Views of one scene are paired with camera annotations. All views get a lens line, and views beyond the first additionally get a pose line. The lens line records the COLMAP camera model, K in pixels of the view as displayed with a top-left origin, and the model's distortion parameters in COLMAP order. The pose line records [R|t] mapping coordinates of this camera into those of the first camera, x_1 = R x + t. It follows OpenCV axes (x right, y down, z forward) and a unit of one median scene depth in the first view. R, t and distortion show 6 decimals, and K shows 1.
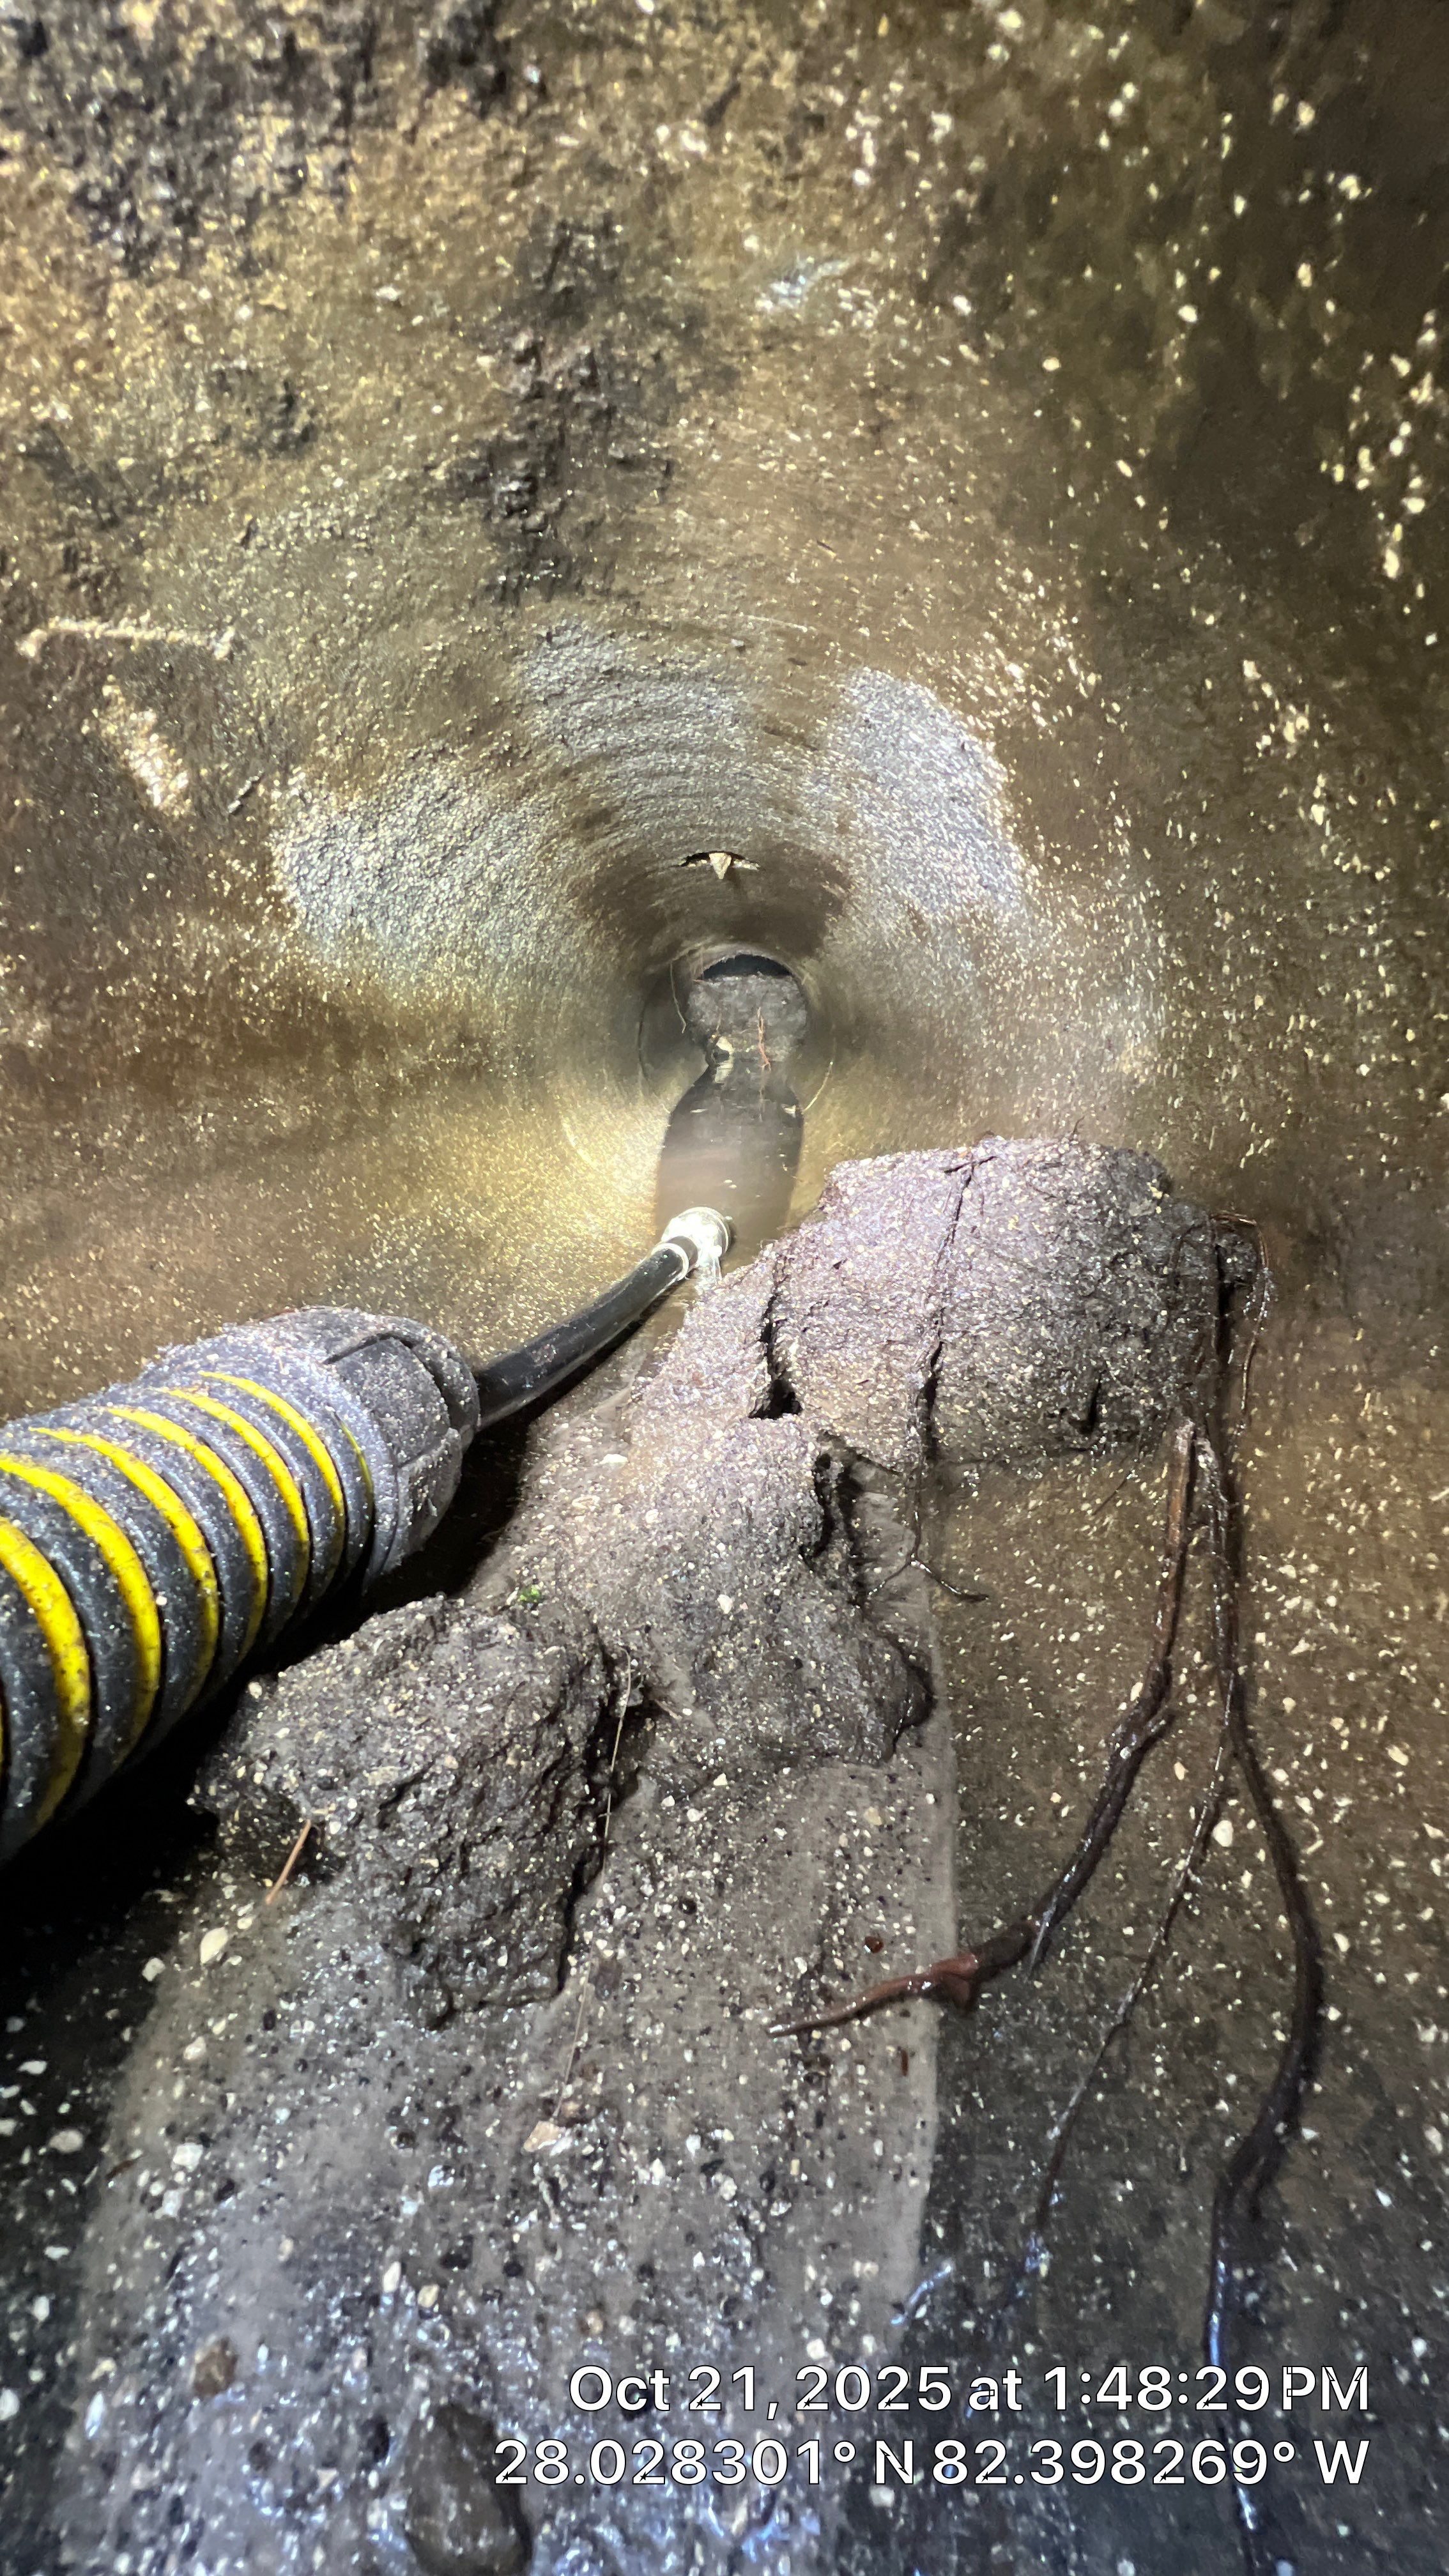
lens RADIAL K [[1030.5, 0, 717.0], [0, 1030.5, 1346.2], [0, 0, 1]] dist [-0.003811, 0.000995]
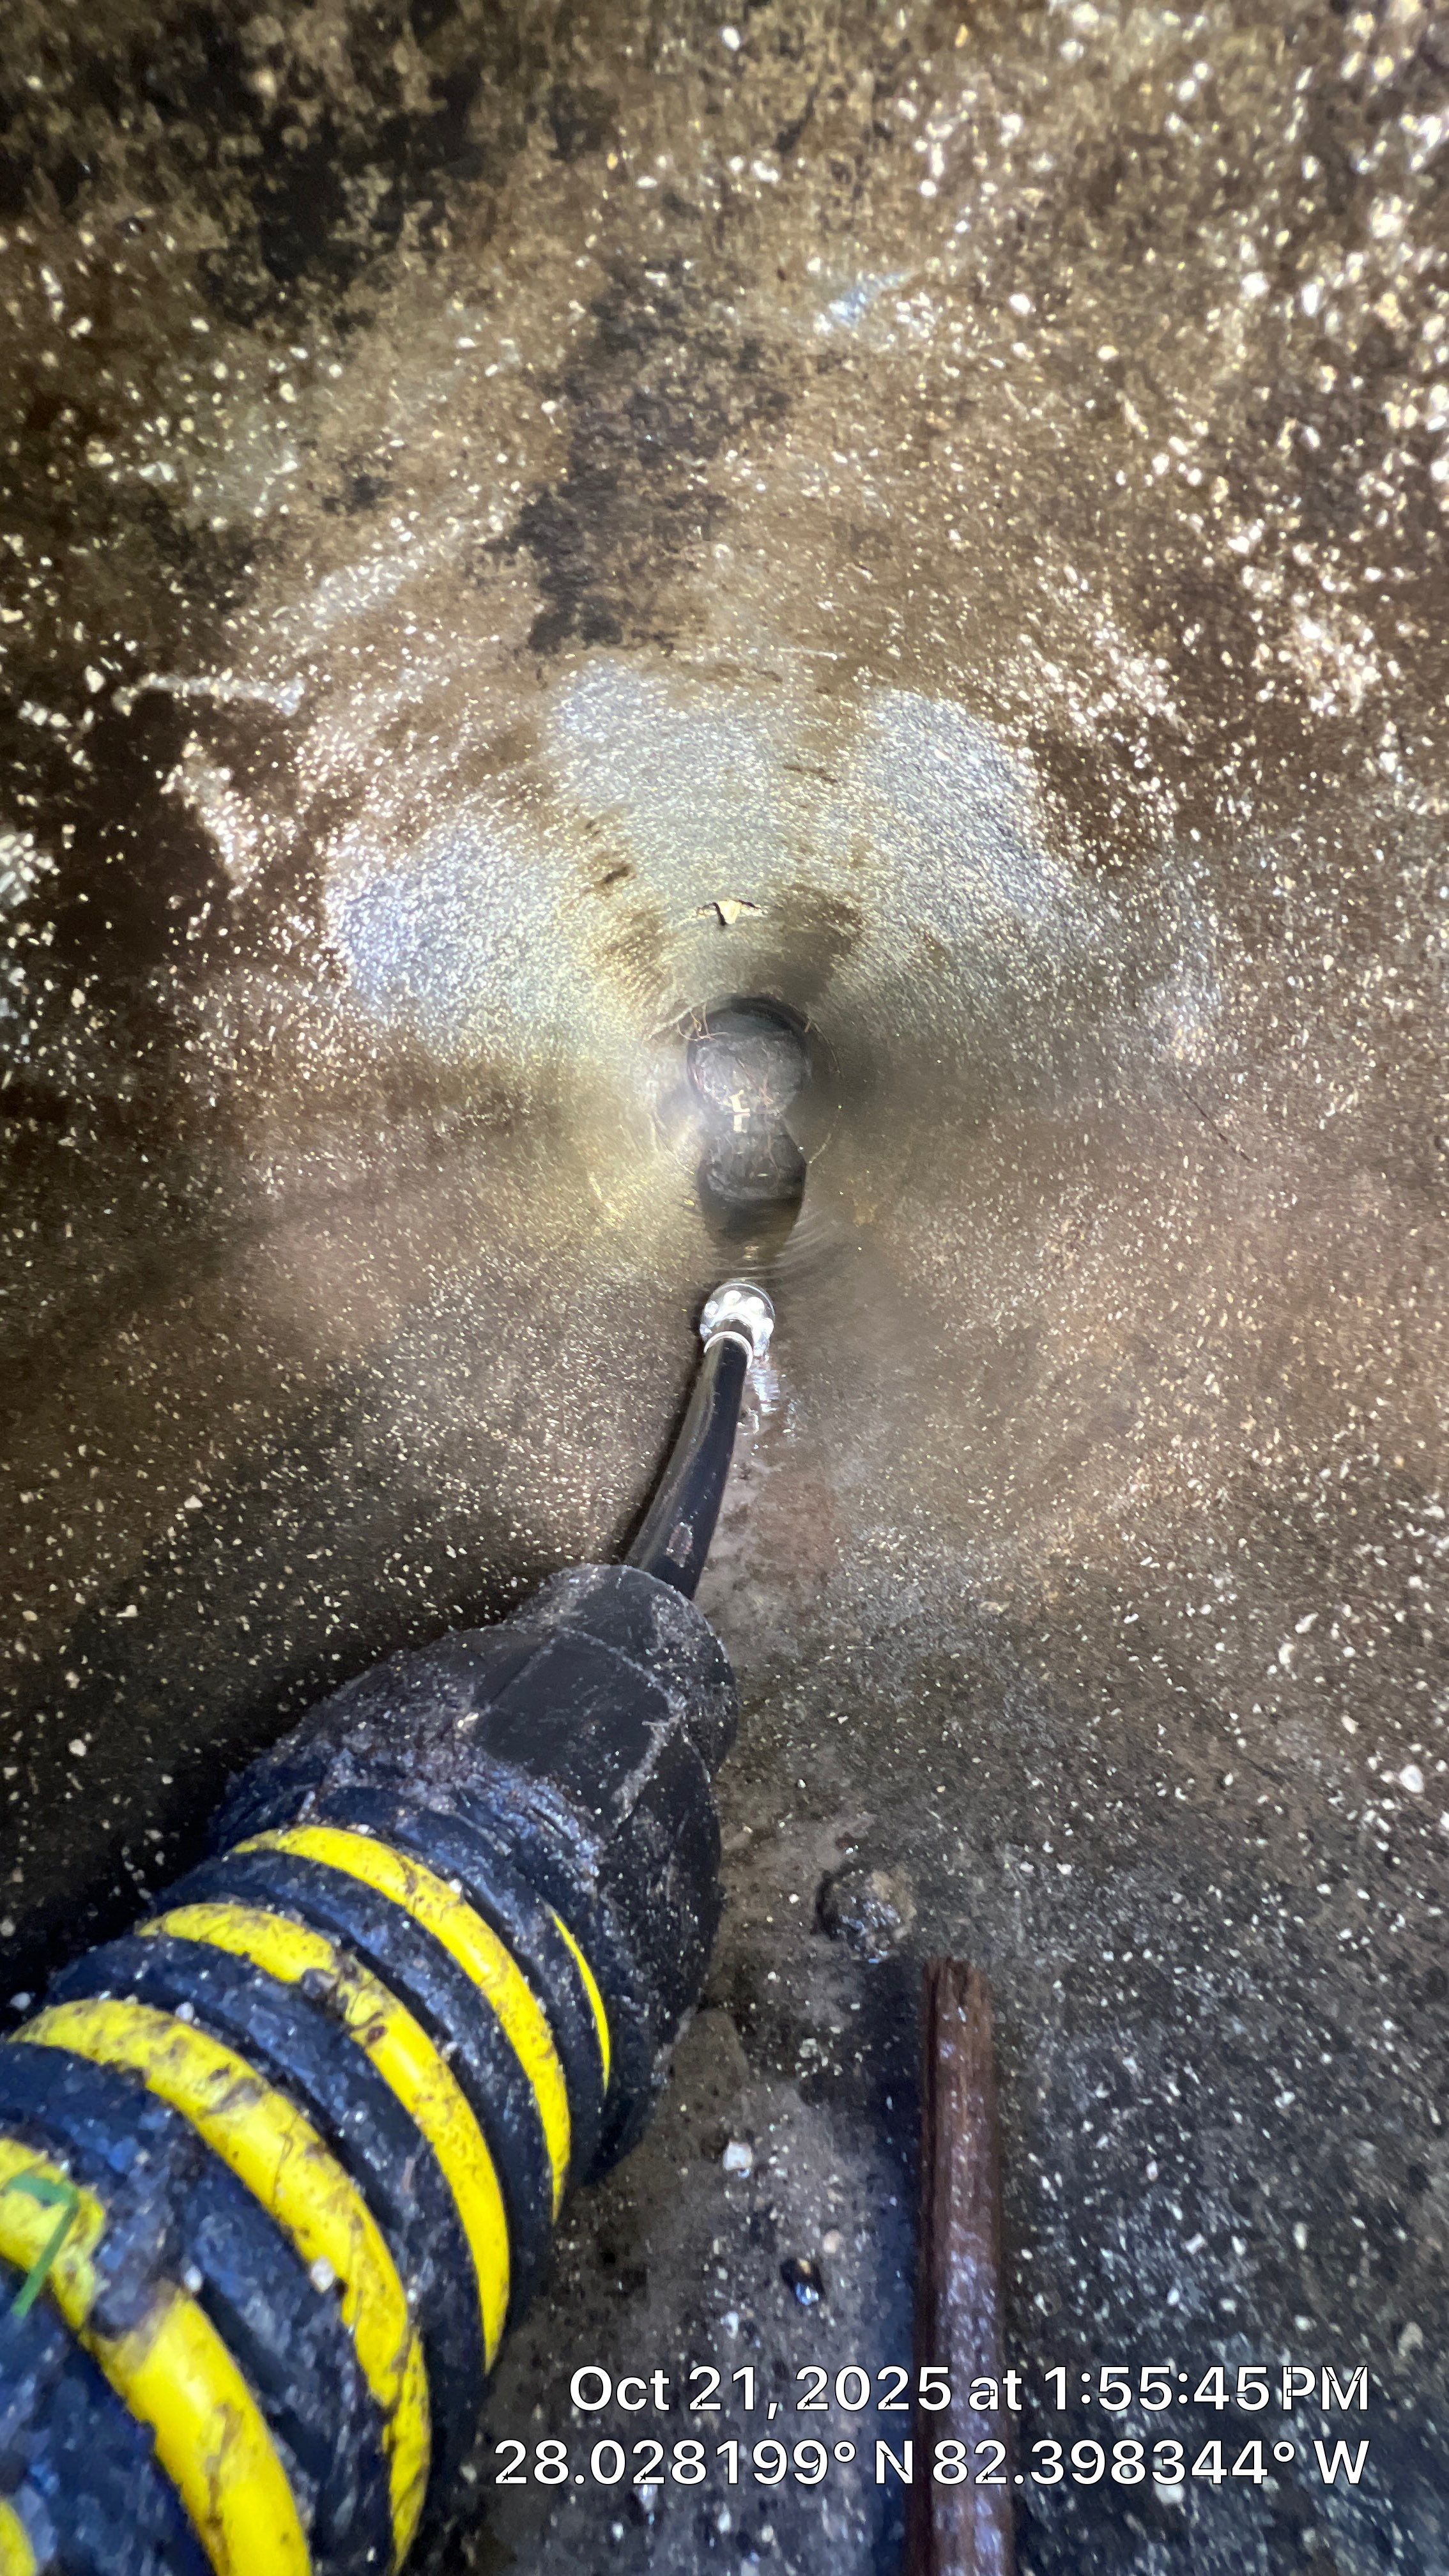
lens RADIAL K [[1030.5, 0, 715.2], [0, 1030.5, 1353.6], [0, 0, 1]] dist [-0.003811, 0.000995]
pose [[0.997310, -0.072952, -0.007089, -0.106737], [0.072459, 0.995873, -0.054648, 0.067867], [0.011046, 0.053987, 0.998481, 0.003300]]
